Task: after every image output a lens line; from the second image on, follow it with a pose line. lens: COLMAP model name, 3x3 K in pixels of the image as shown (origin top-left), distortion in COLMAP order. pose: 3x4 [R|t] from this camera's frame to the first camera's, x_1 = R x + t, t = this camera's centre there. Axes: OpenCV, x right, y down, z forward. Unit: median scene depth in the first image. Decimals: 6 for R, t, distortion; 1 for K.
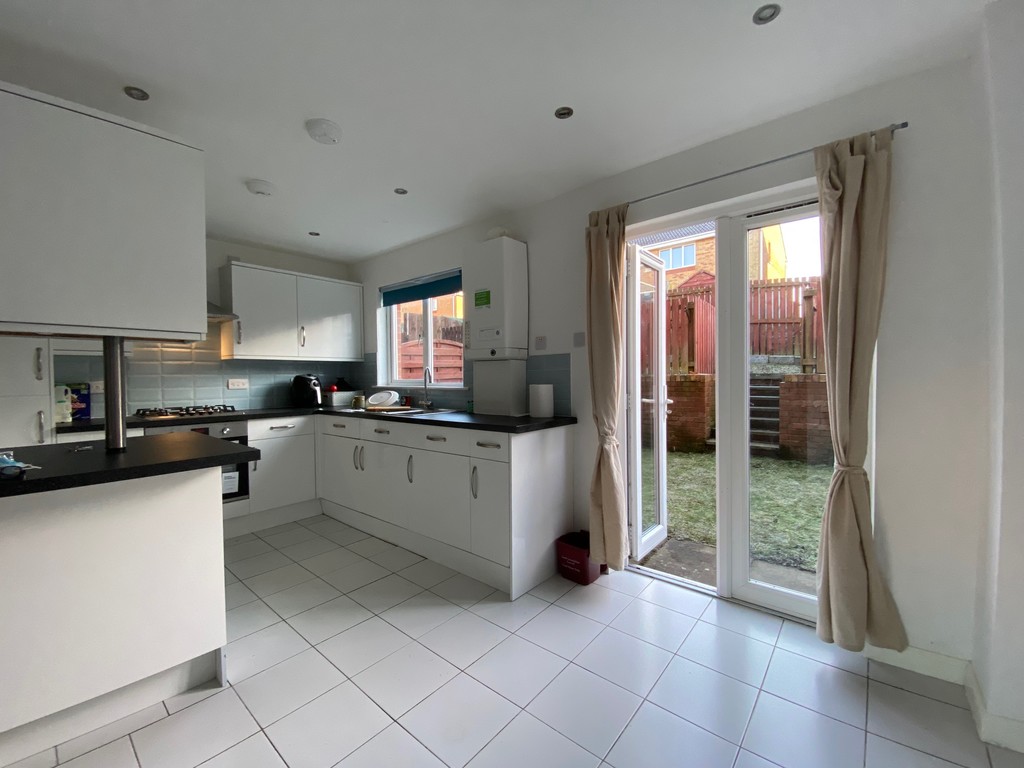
lens RADIAL K [[412.5, 0, 516.5], [0, 412.5, 385.9], [0, 0, 1]] dist [0.044837, -0.042546]
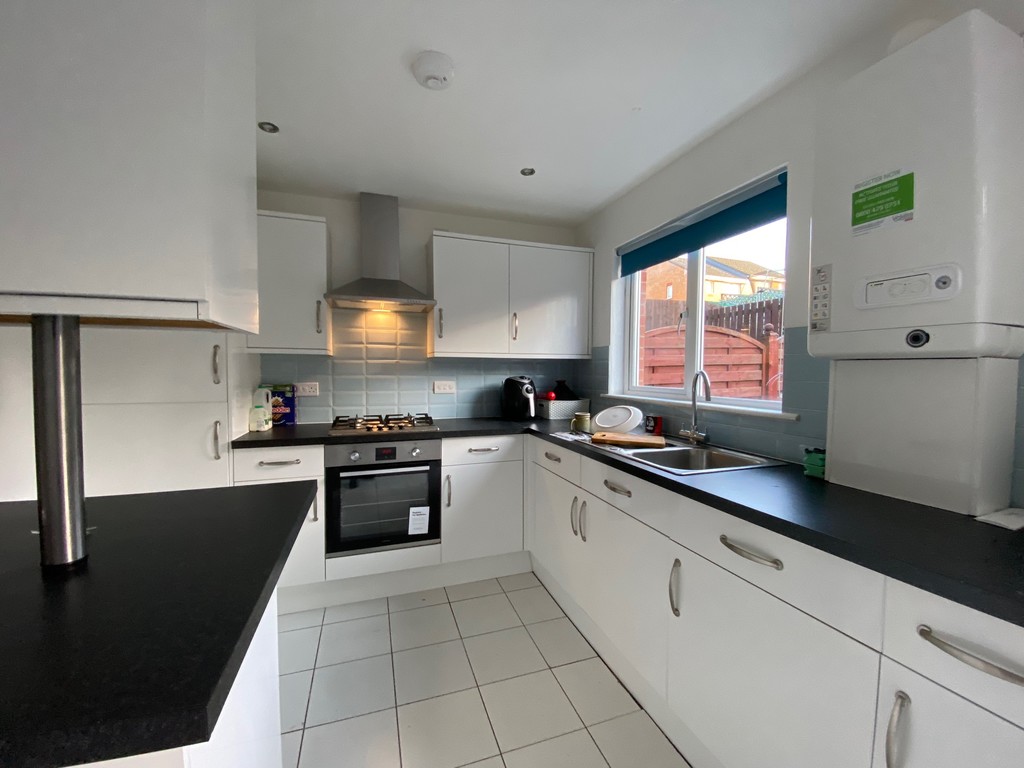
lens RADIAL K [[412.5, 0, 516.5], [0, 412.5, 385.9], [0, 0, 1]] dist [0.044837, -0.042546]
pose [[0.860304, 0.031705, -0.508794, -0.136236], [-0.024186, 0.999479, 0.021385, -0.028515], [0.509207, -0.006092, 0.860623, 0.381055]]
